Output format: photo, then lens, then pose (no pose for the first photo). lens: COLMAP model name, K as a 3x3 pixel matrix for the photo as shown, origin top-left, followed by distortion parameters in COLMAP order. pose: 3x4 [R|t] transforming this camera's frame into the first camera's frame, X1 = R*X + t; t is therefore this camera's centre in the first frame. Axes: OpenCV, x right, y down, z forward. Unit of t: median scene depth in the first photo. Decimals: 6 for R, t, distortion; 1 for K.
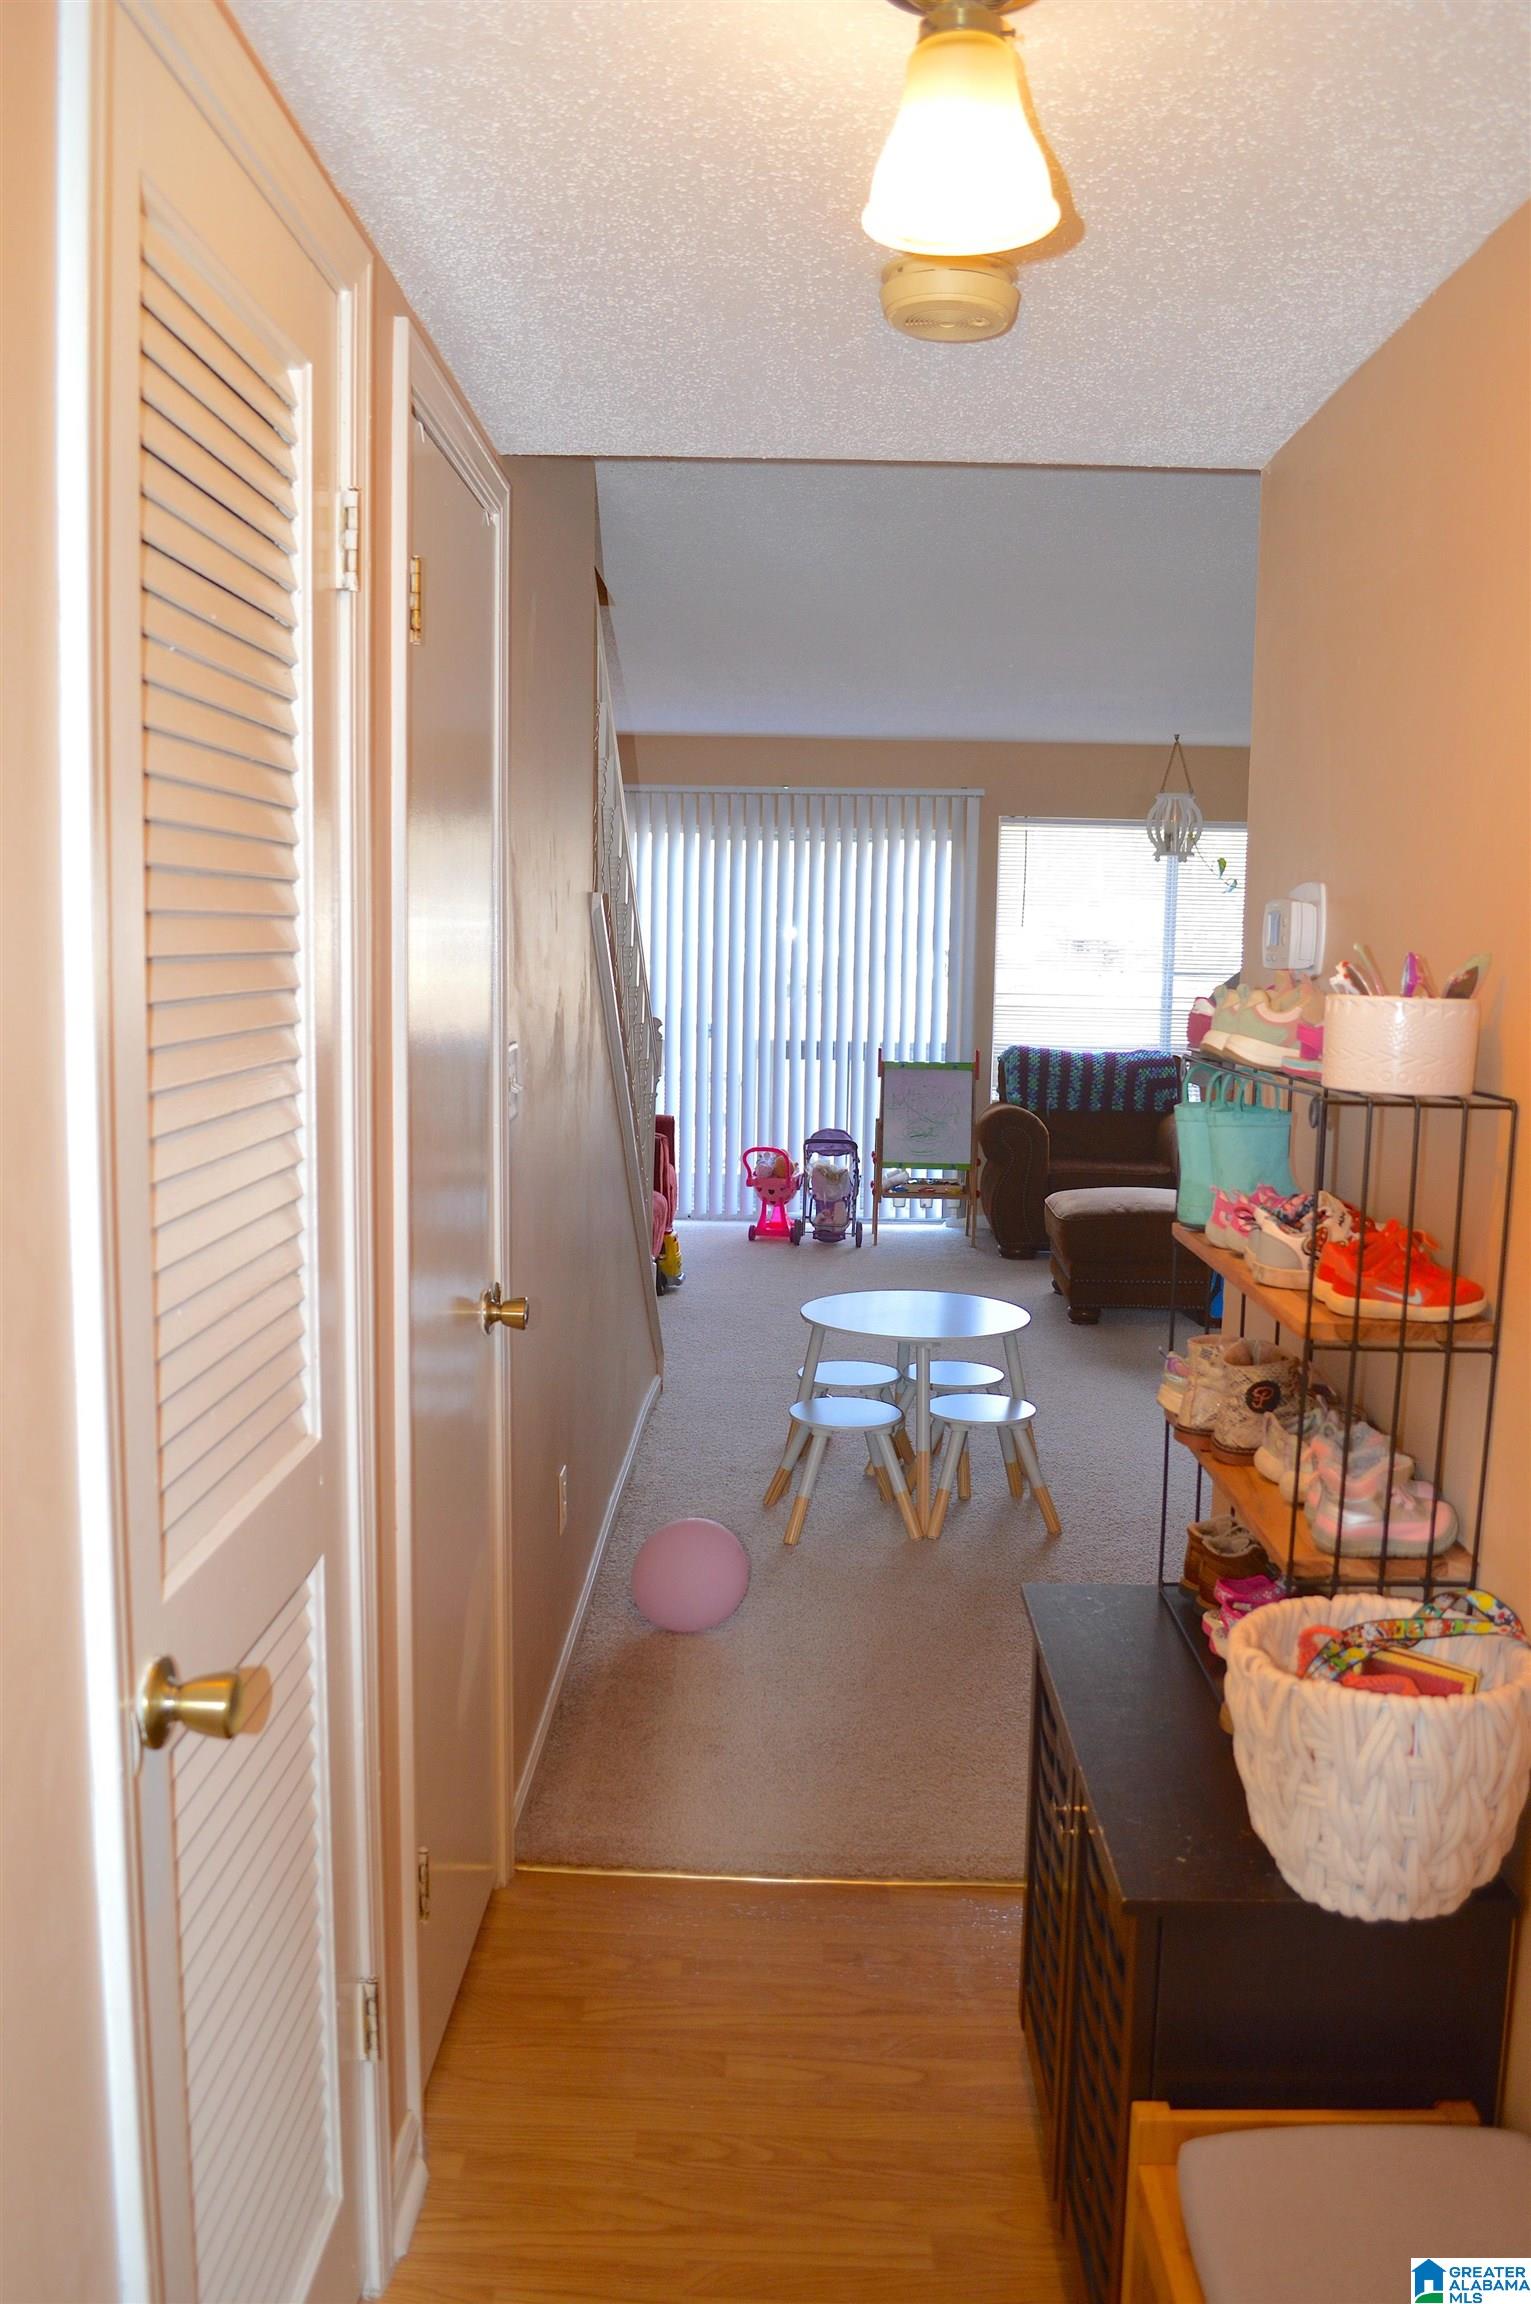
lens RADIAL K [[1827.5, 0, 765.6], [0, 1827.5, 1146.3], [0, 0, 1]] dist [-0.076669, 0.009009]
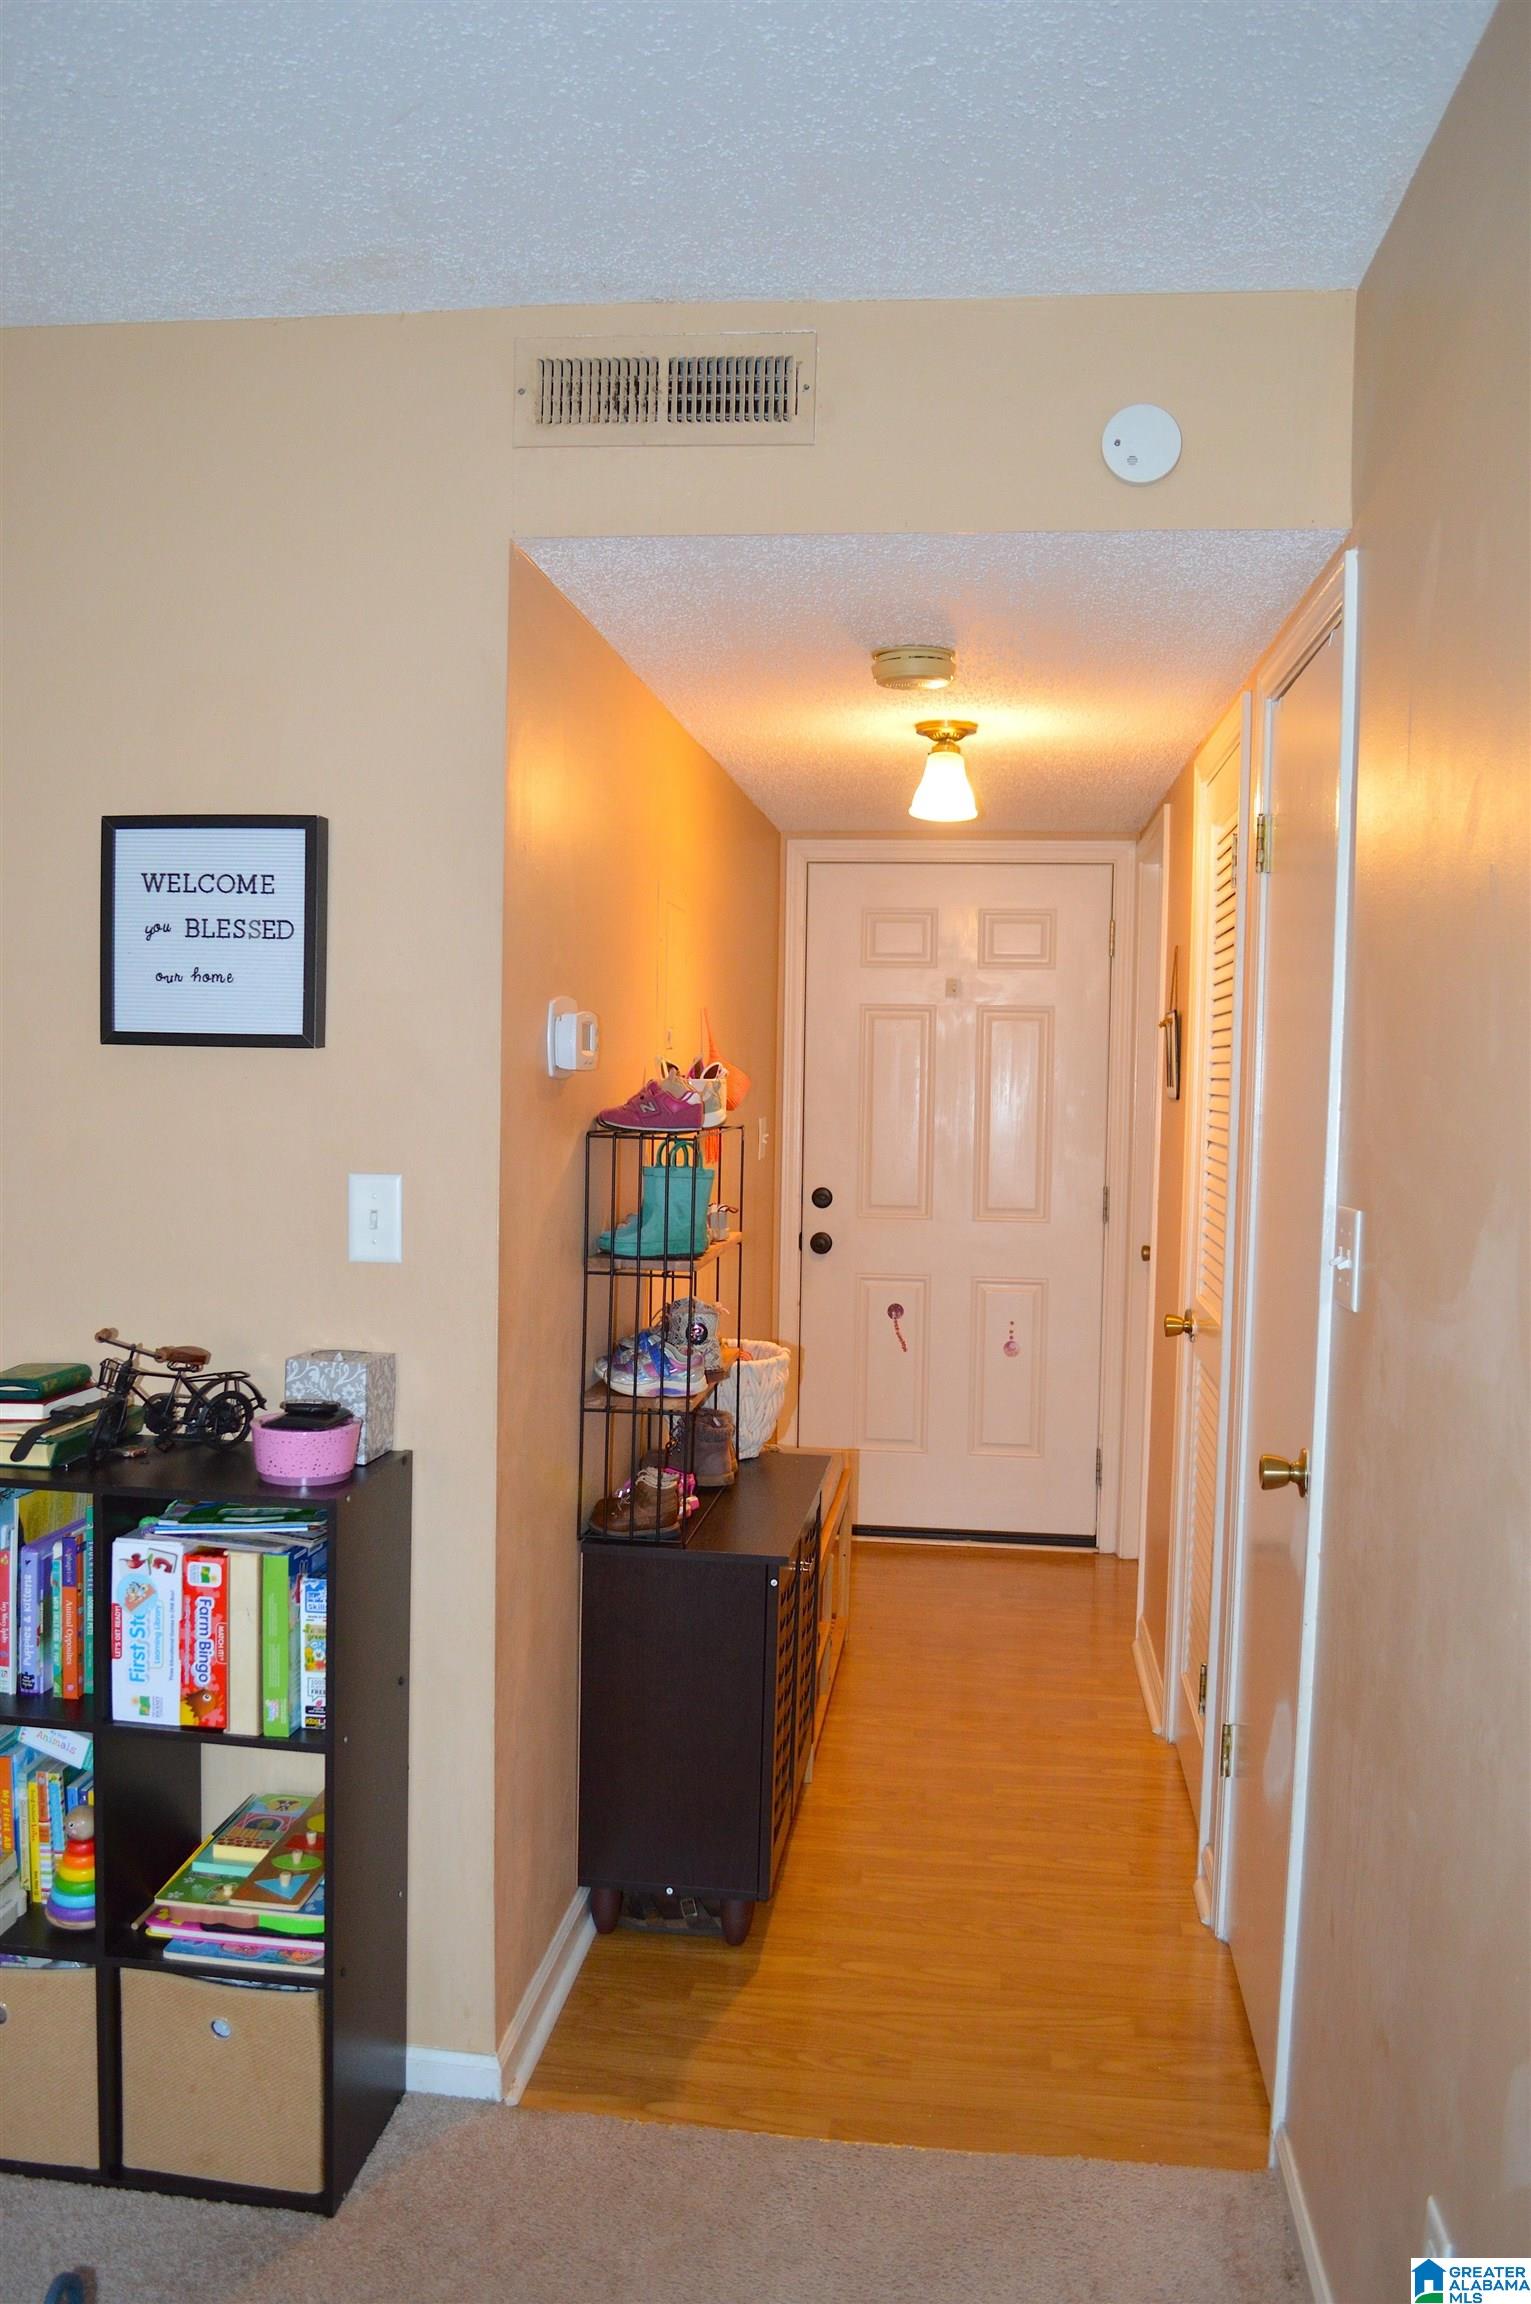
lens RADIAL K [[1827.5, 0, 773.9], [0, 1827.5, 1145.5], [0, 0, 1]] dist [-0.076669, 0.009009]
pose [[-0.993905, -0.045883, 0.100236, 0.031622], [-0.030117, 0.987692, 0.153486, -0.219178], [-0.106045, 0.149531, -0.983054, 1.989755]]
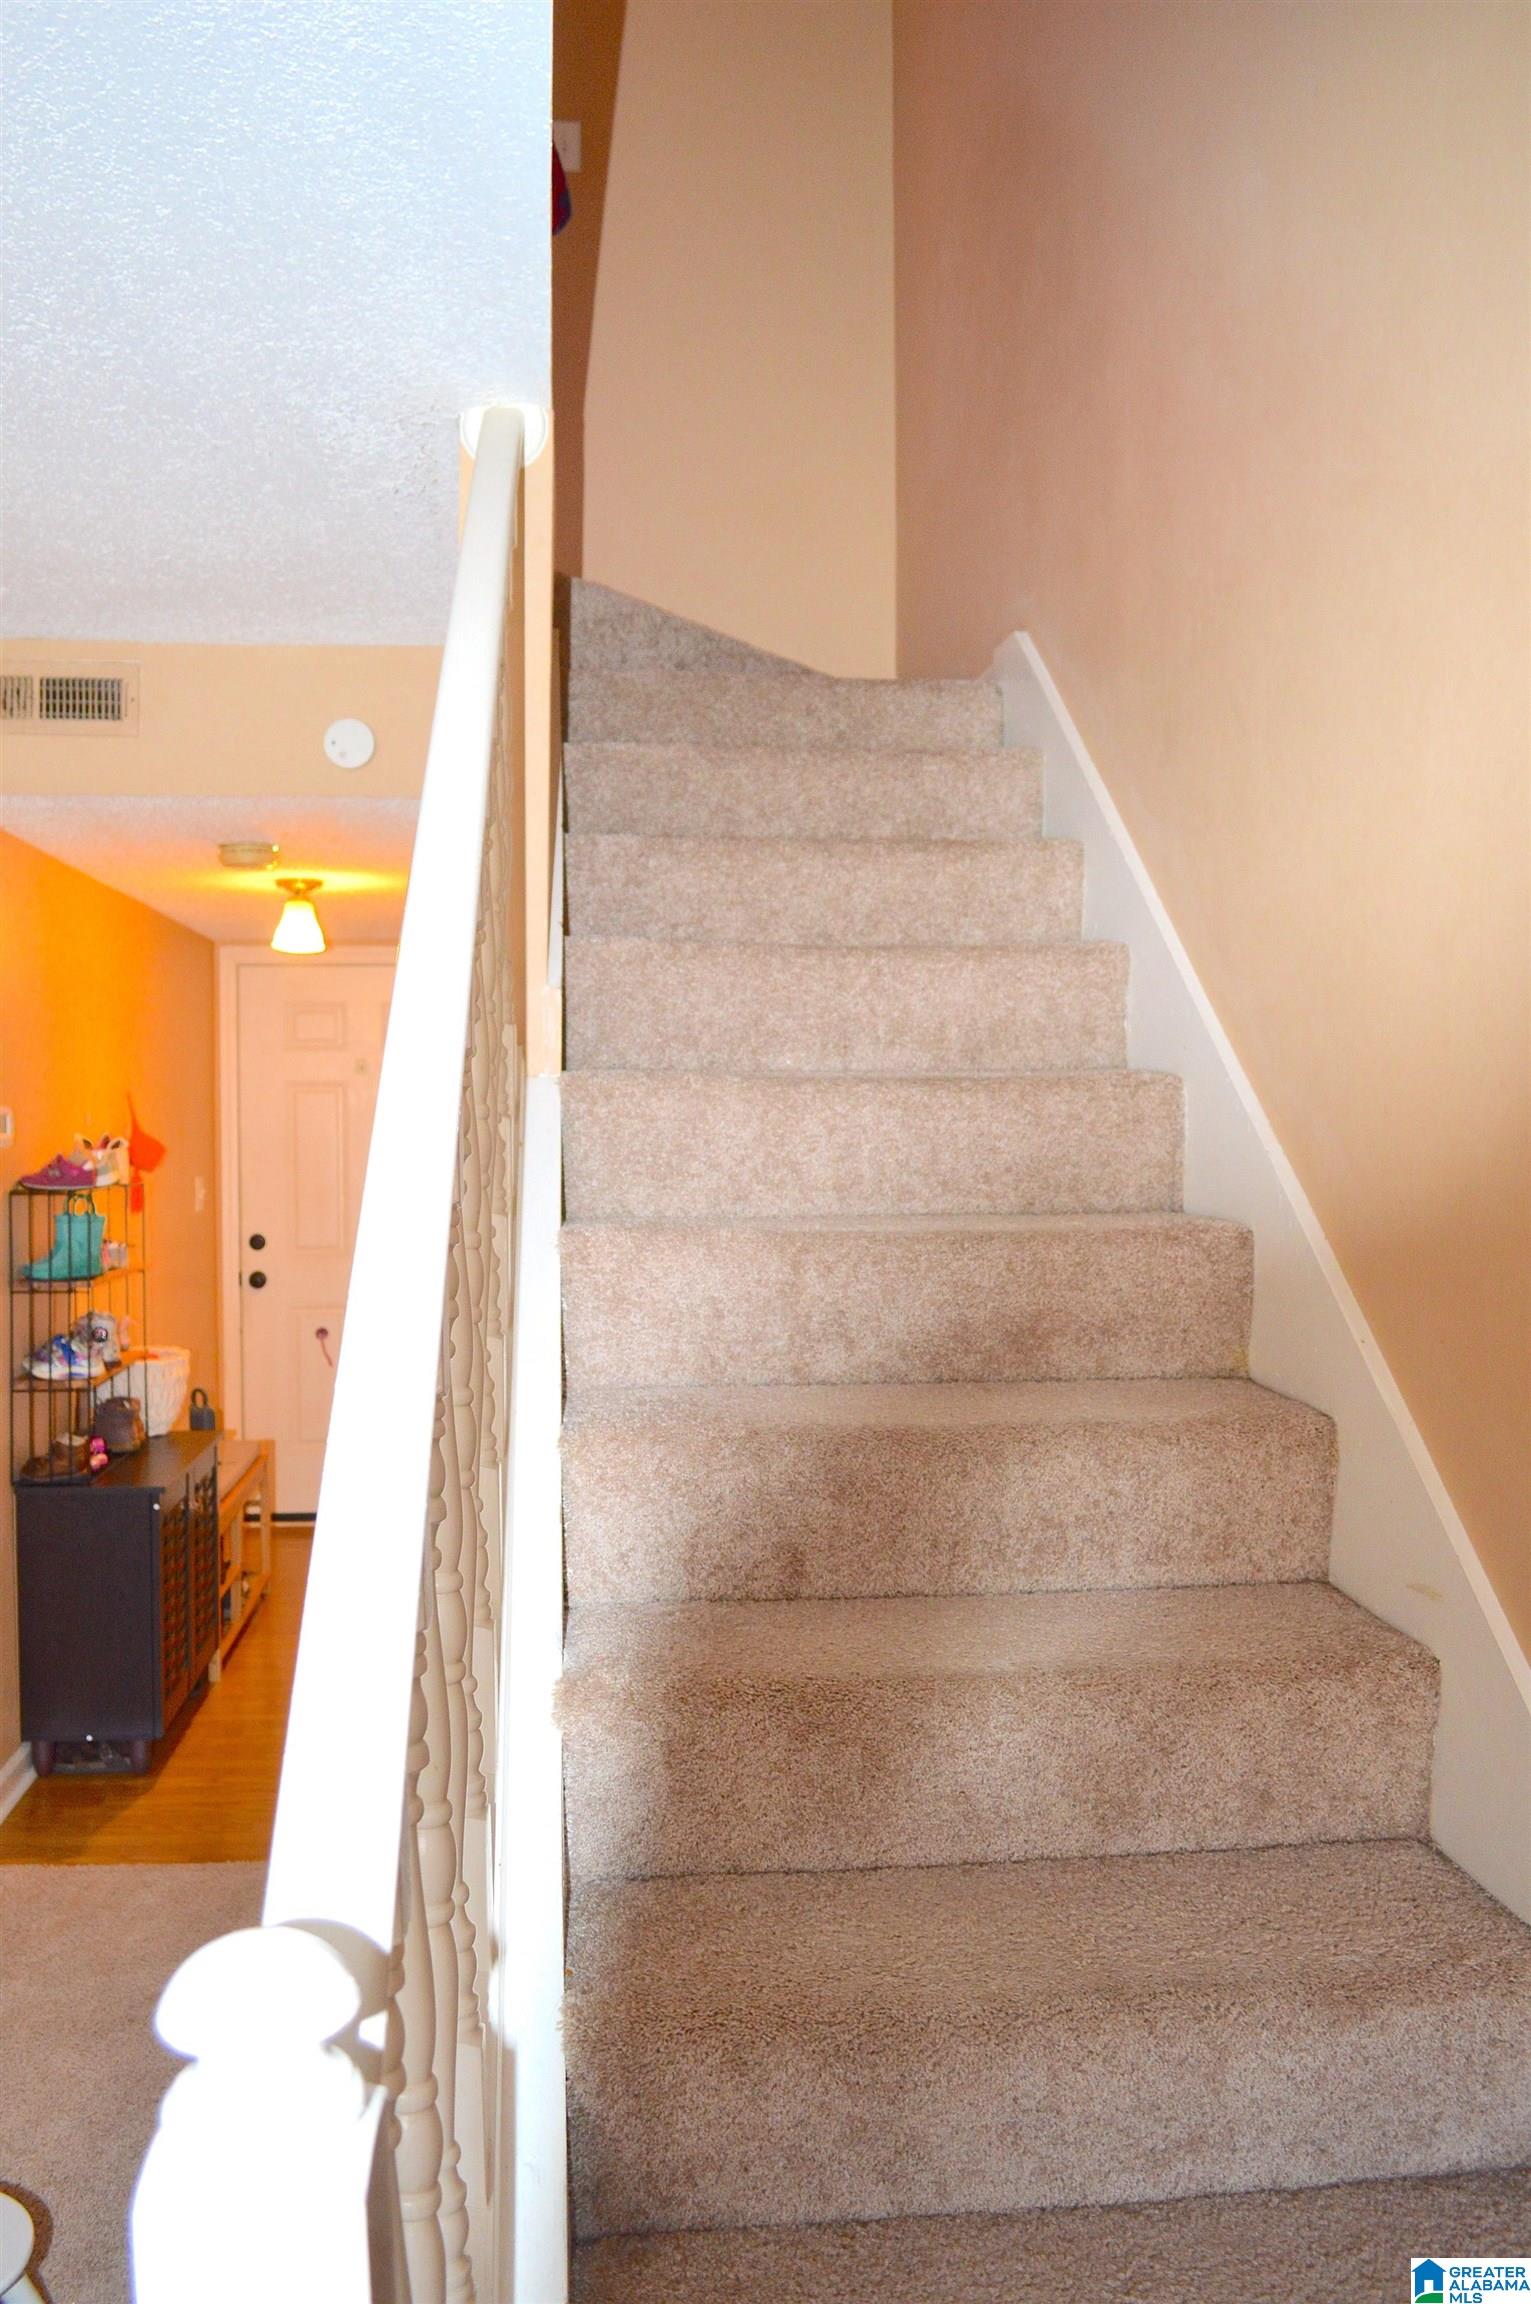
lens RADIAL K [[1827.5, 0, 757.5], [0, 1827.5, 1156.9], [0, 0, 1]] dist [-0.076669, 0.009009]
pose [[-0.990713, -0.017743, -0.134804, -0.178669], [-0.034612, 0.991698, 0.123845, -0.299122], [0.131488, 0.127360, -0.983102, 2.526936]]
